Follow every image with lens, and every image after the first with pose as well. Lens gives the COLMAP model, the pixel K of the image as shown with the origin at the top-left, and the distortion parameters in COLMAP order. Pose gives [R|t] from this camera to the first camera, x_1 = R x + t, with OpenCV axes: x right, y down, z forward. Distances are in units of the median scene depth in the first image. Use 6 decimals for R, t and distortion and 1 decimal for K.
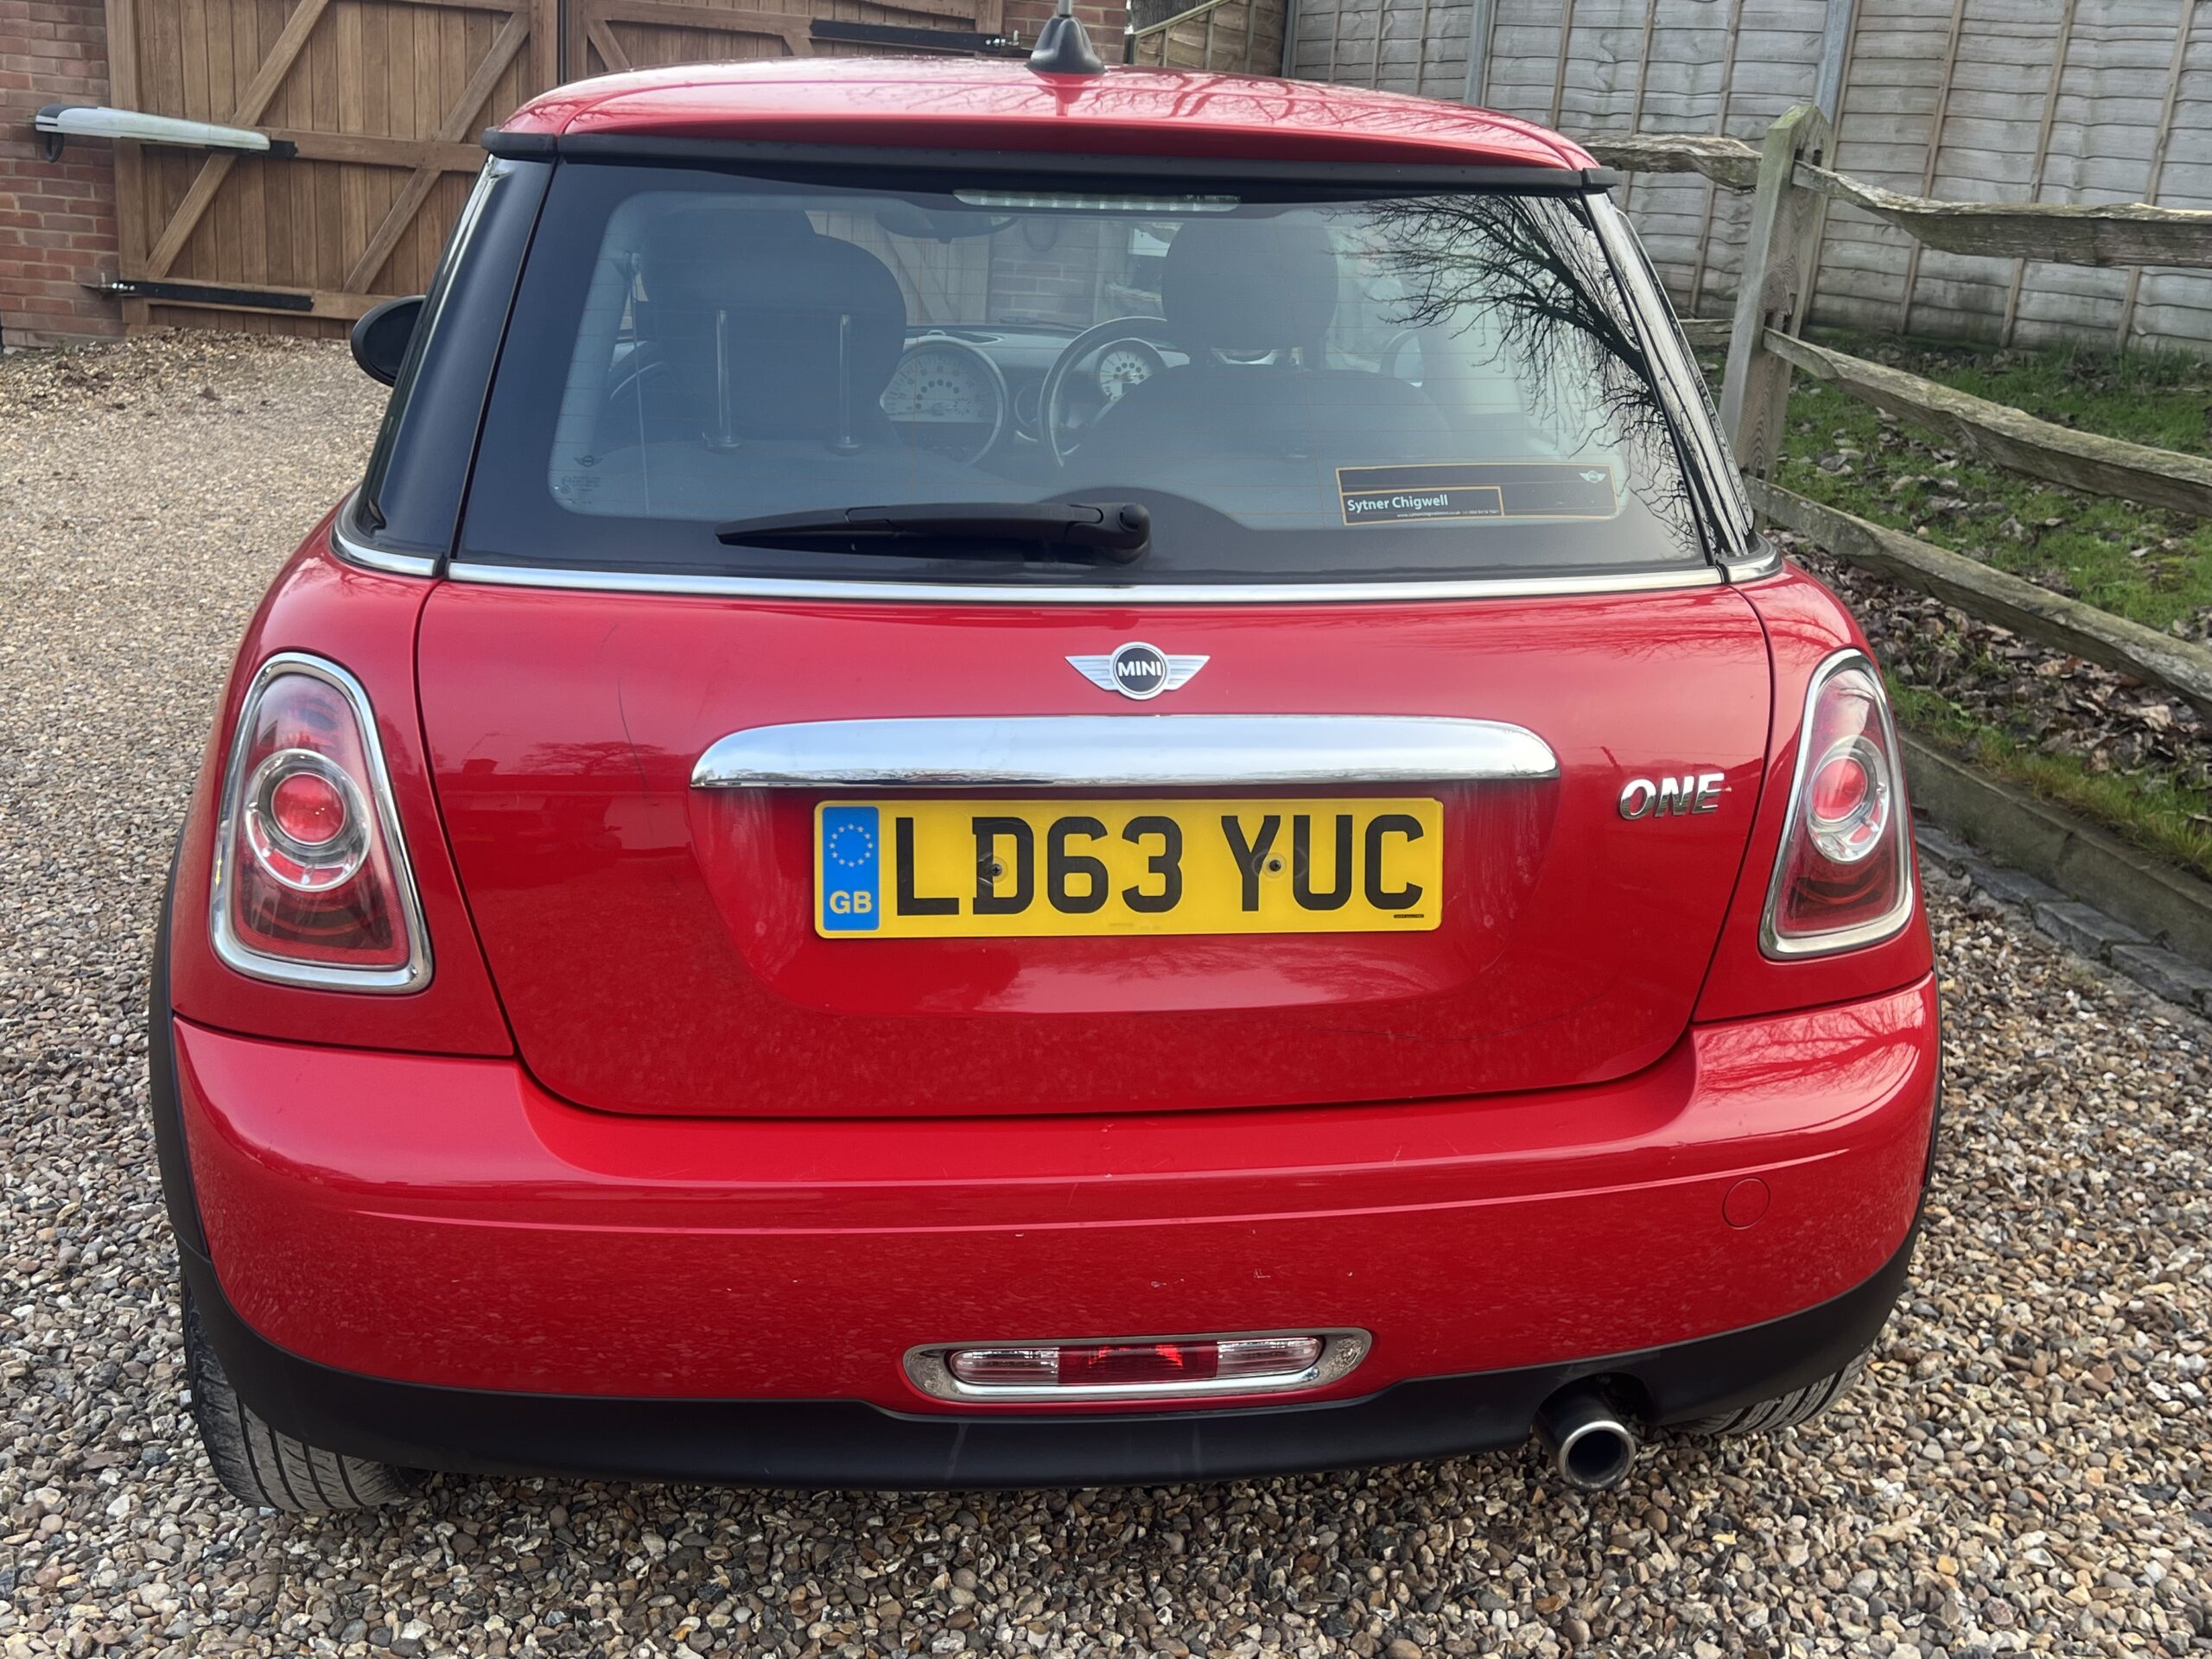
lens RADIAL K [[2146.6, 0, 1106.0], [0, 2146.6, 829.5], [0, 0, 1]] dist [0.053979, -0.006466]
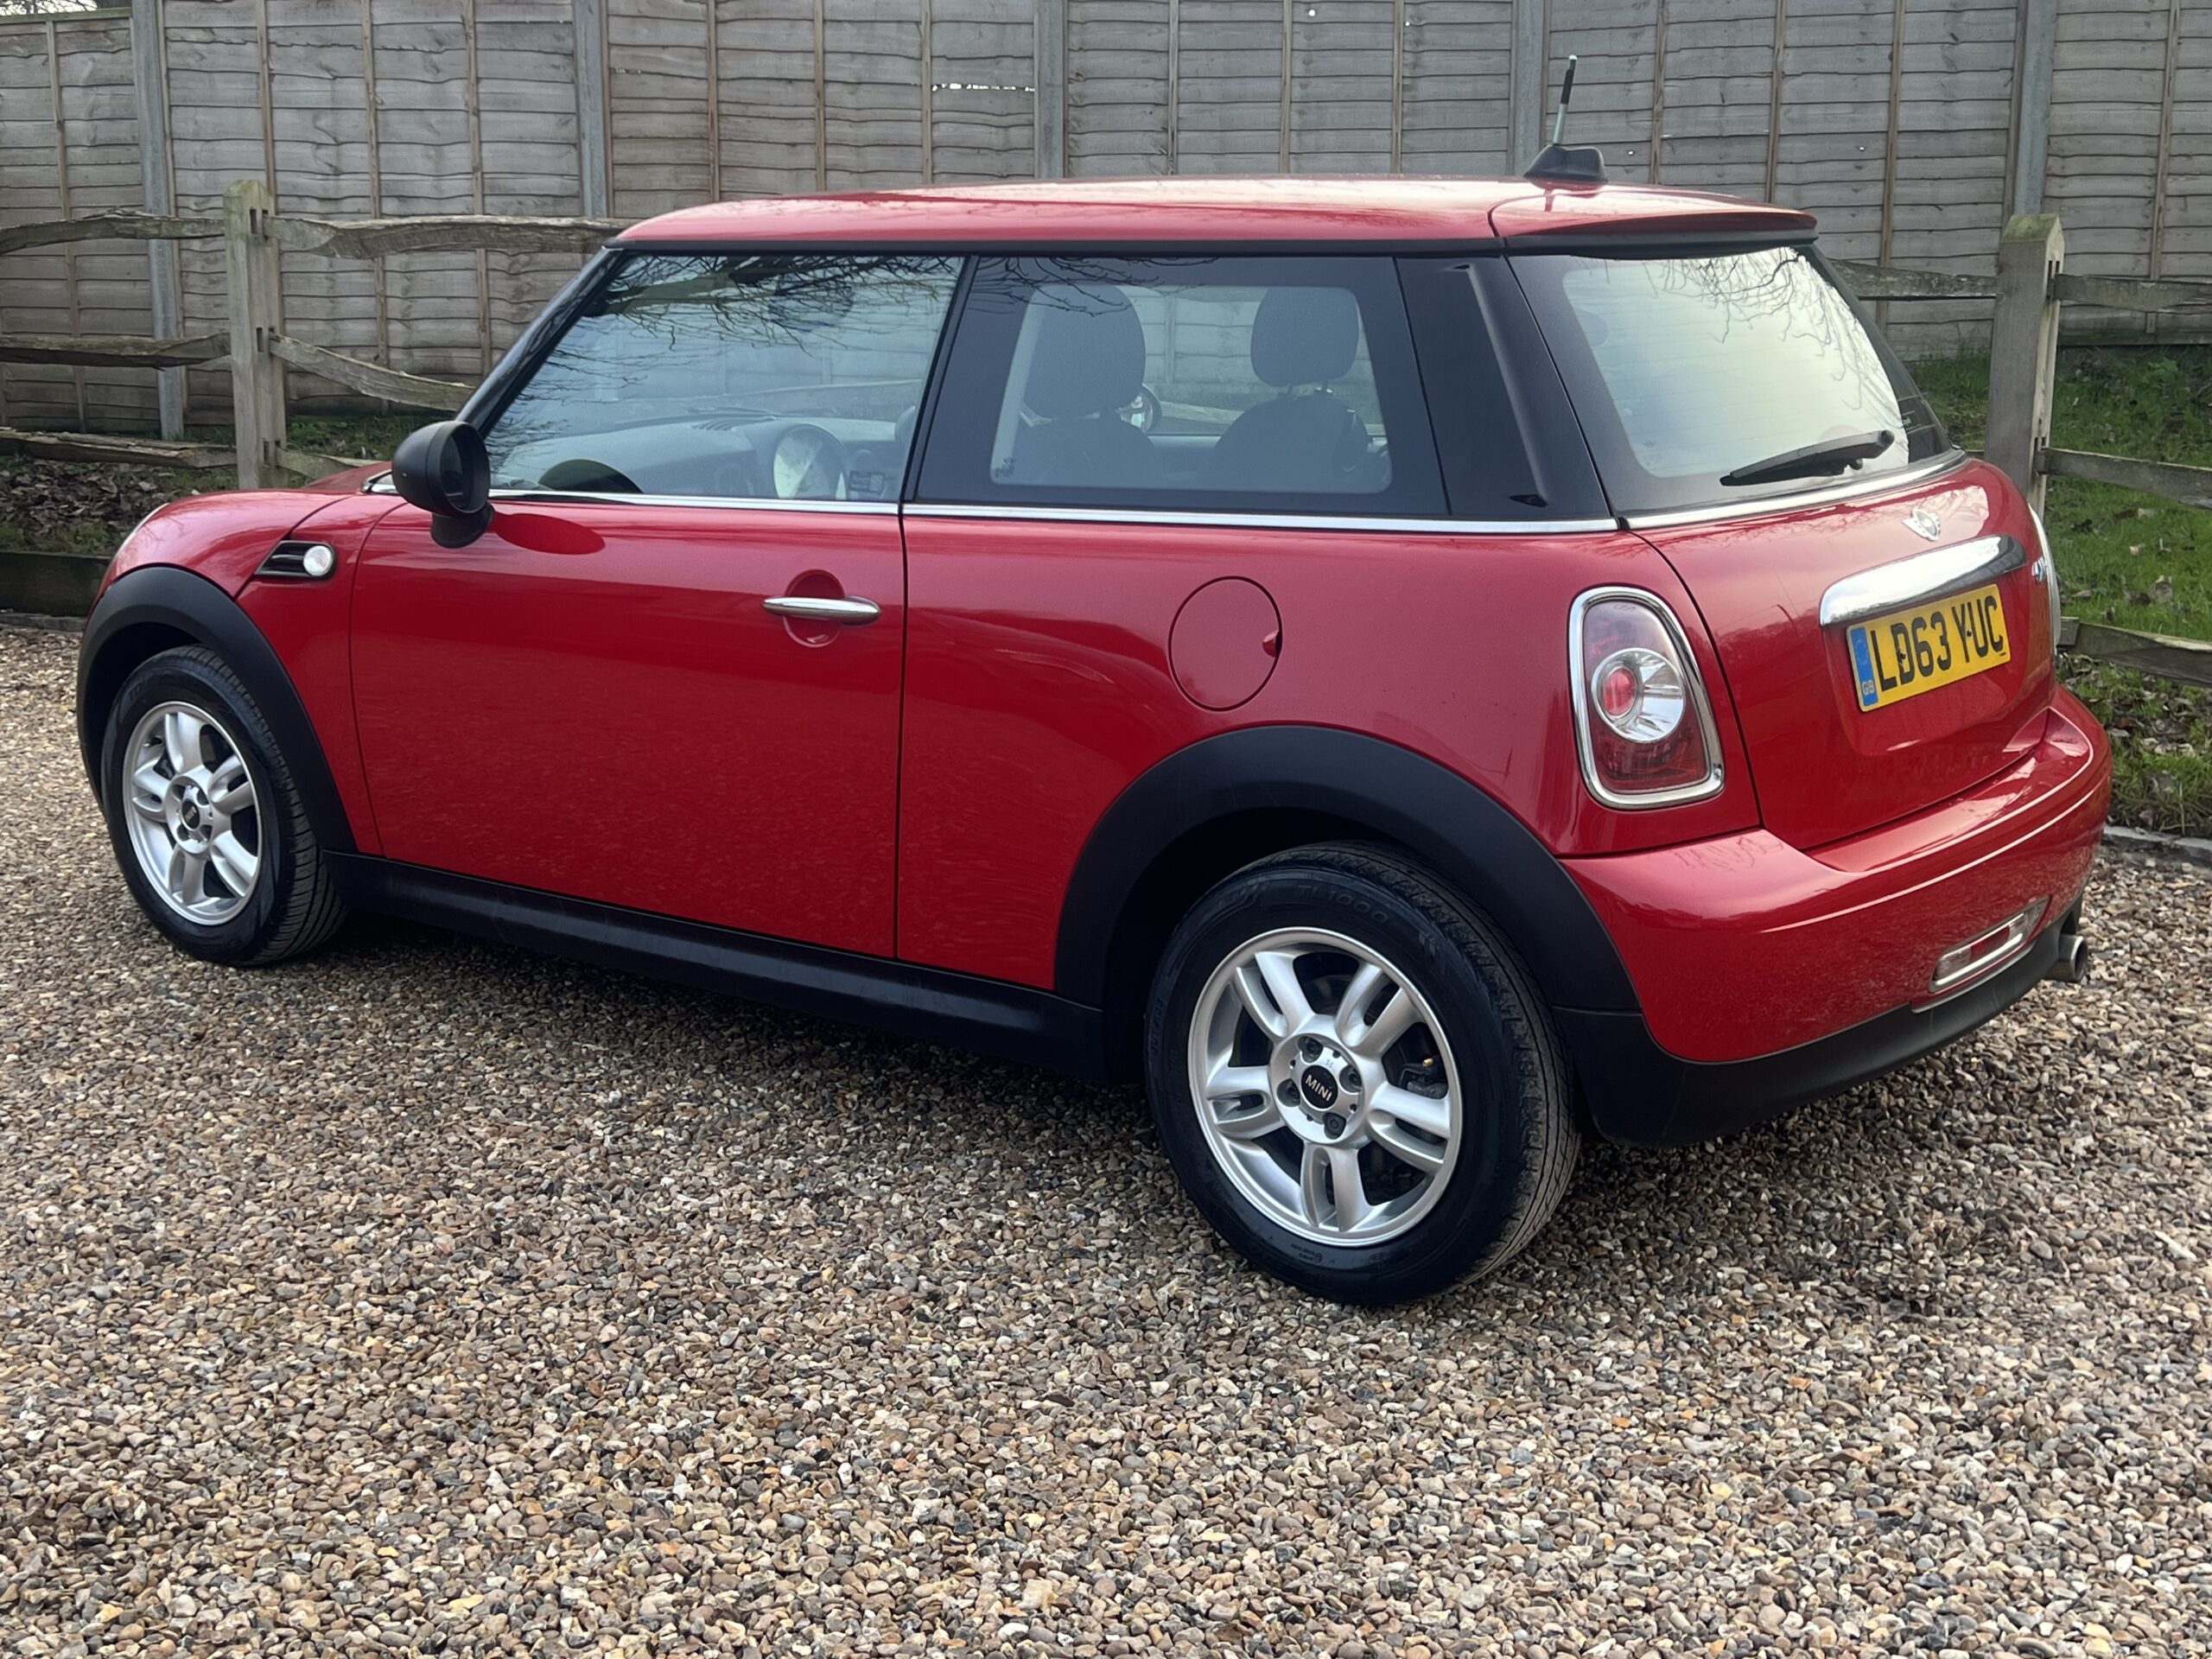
lens RADIAL K [[2603.1, 0, 1106.0], [0, 2603.1, 829.5], [0, 0, 1]] dist [0.038424, -0.069280]
pose [[0.729471, -0.196819, 0.655084, -1.761124], [0.246178, 0.969075, 0.017024, -0.035118], [-0.638176, 0.148849, 0.755364, -0.087748]]
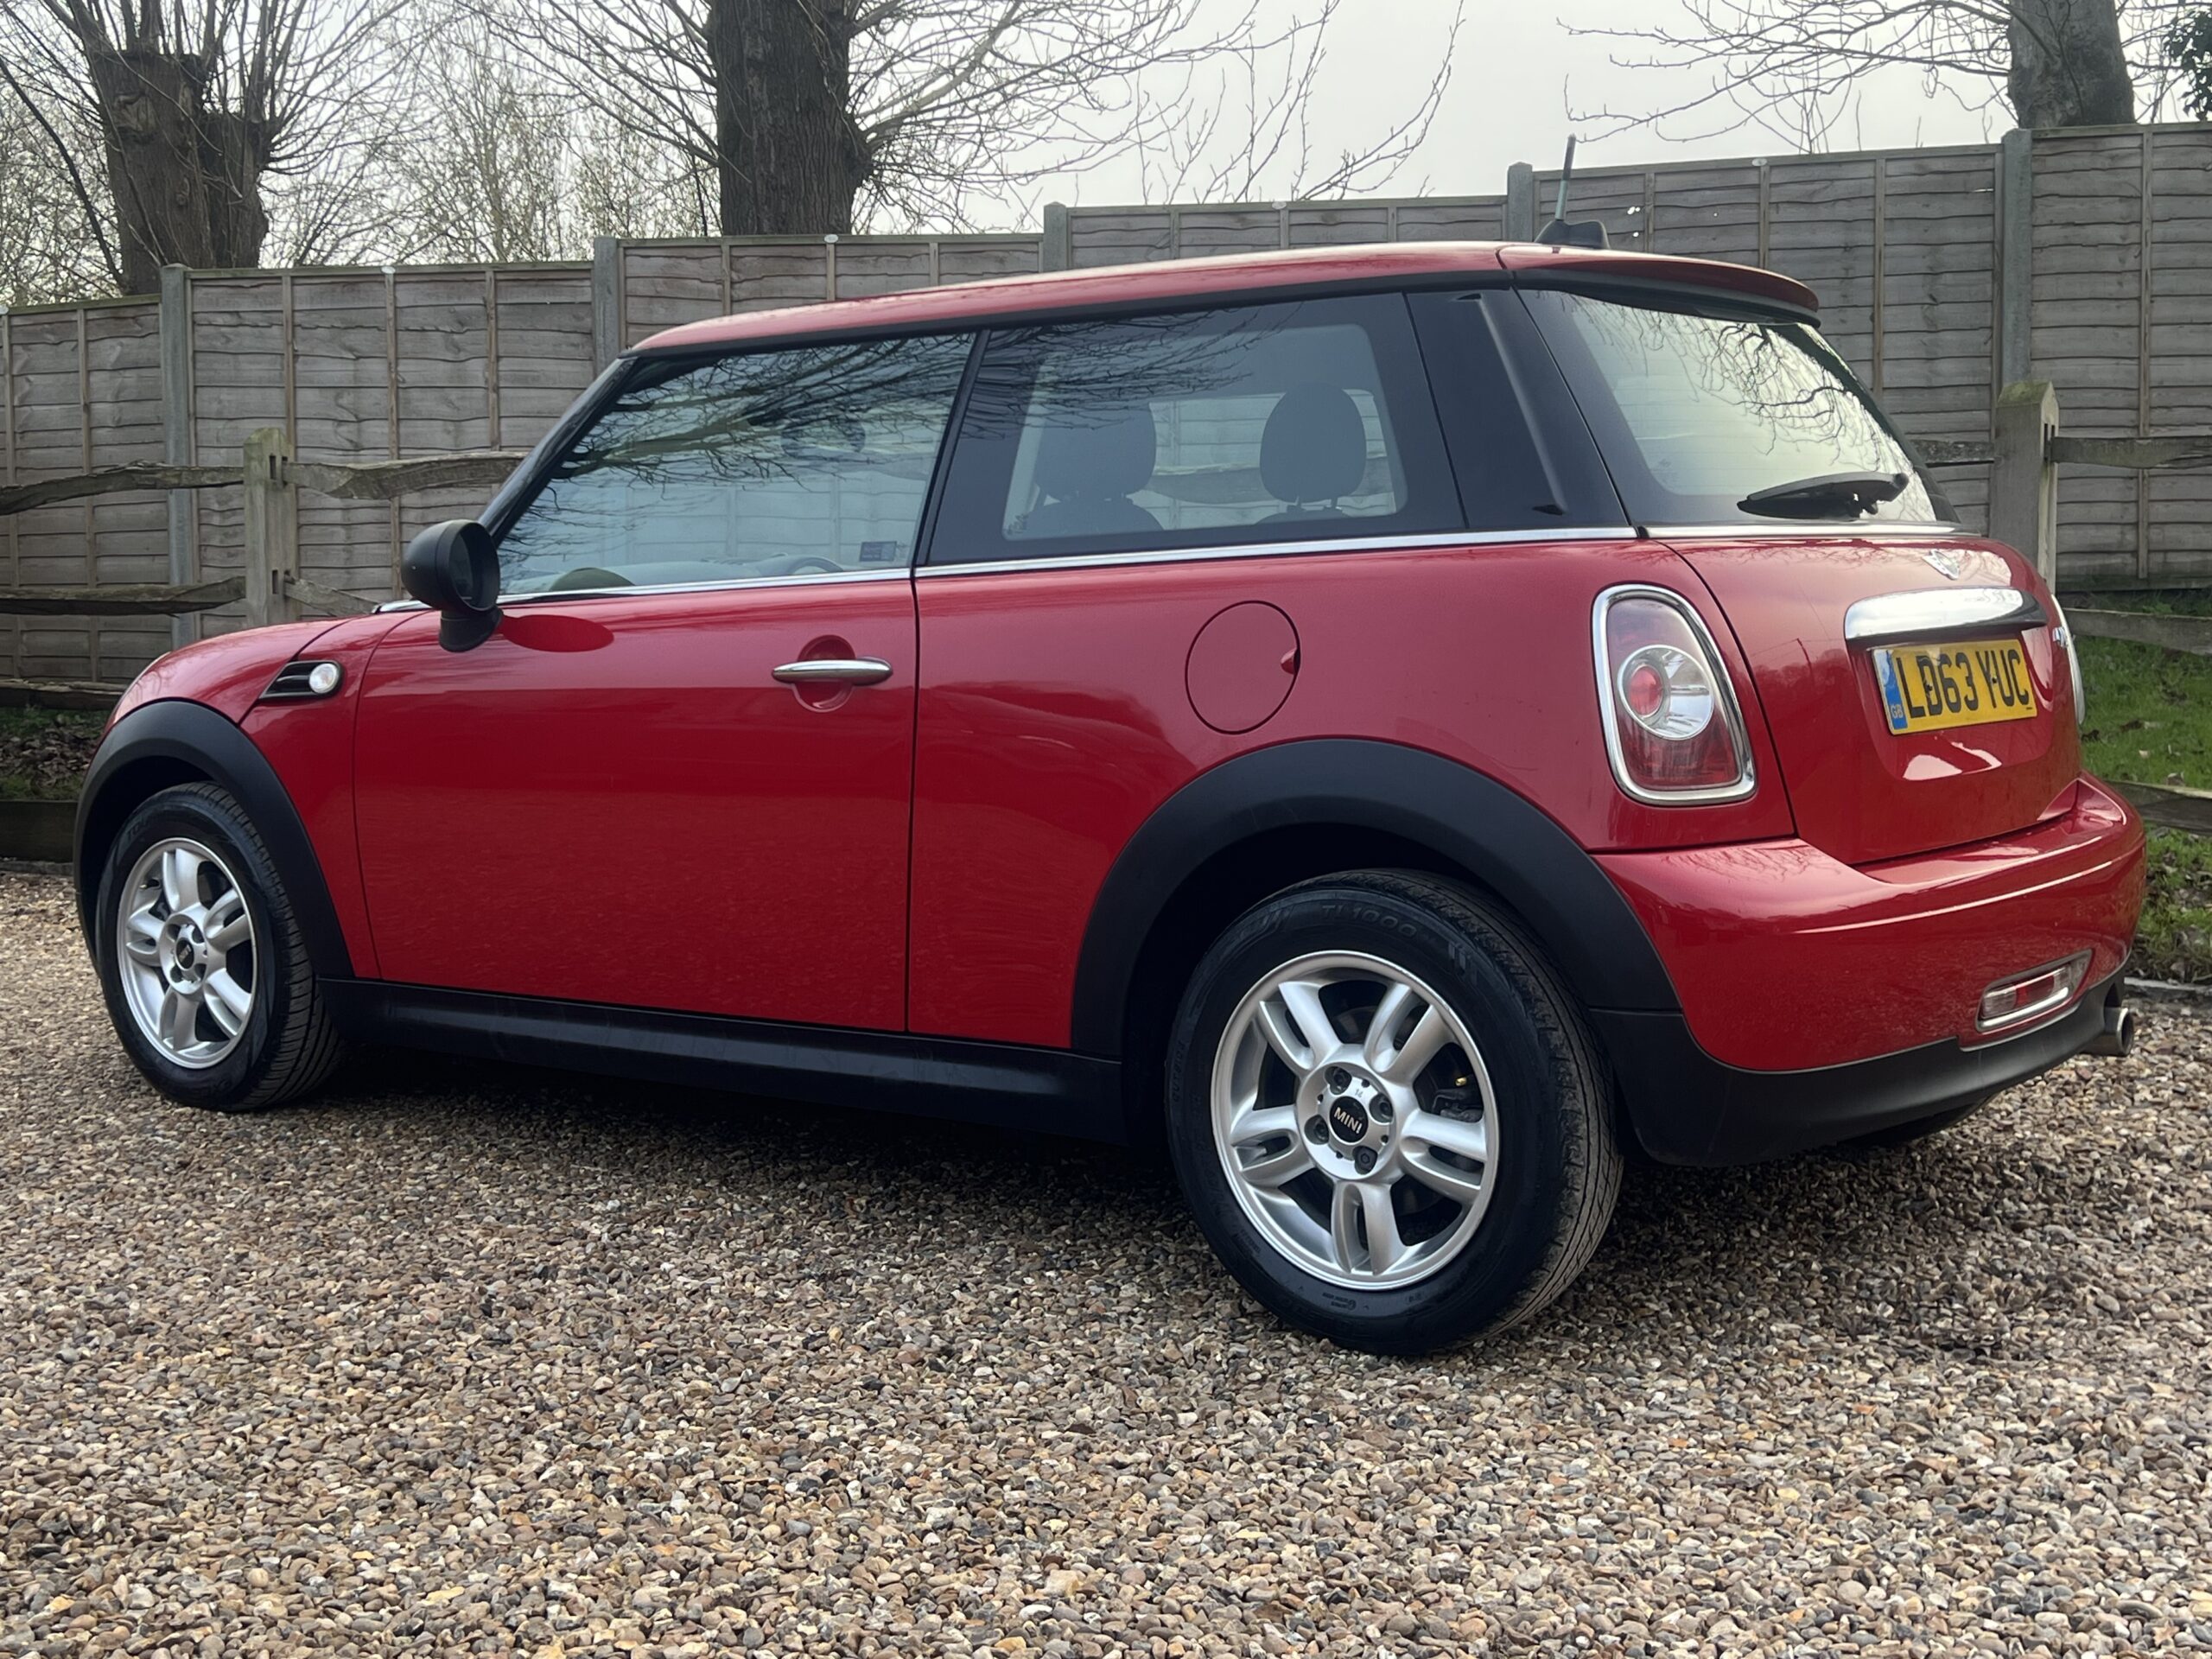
lens RADIAL K [[2610.6, 0, 1120.2], [0, 2610.6, 802.9], [0, 0, 1]] dist [0.022563, -0.033673]
pose [[0.725861, -0.107541, 0.679383, -1.774039], [0.255867, 0.959038, -0.121562, 0.178536], [-0.638481, 0.262069, 0.723645, -0.006009]]
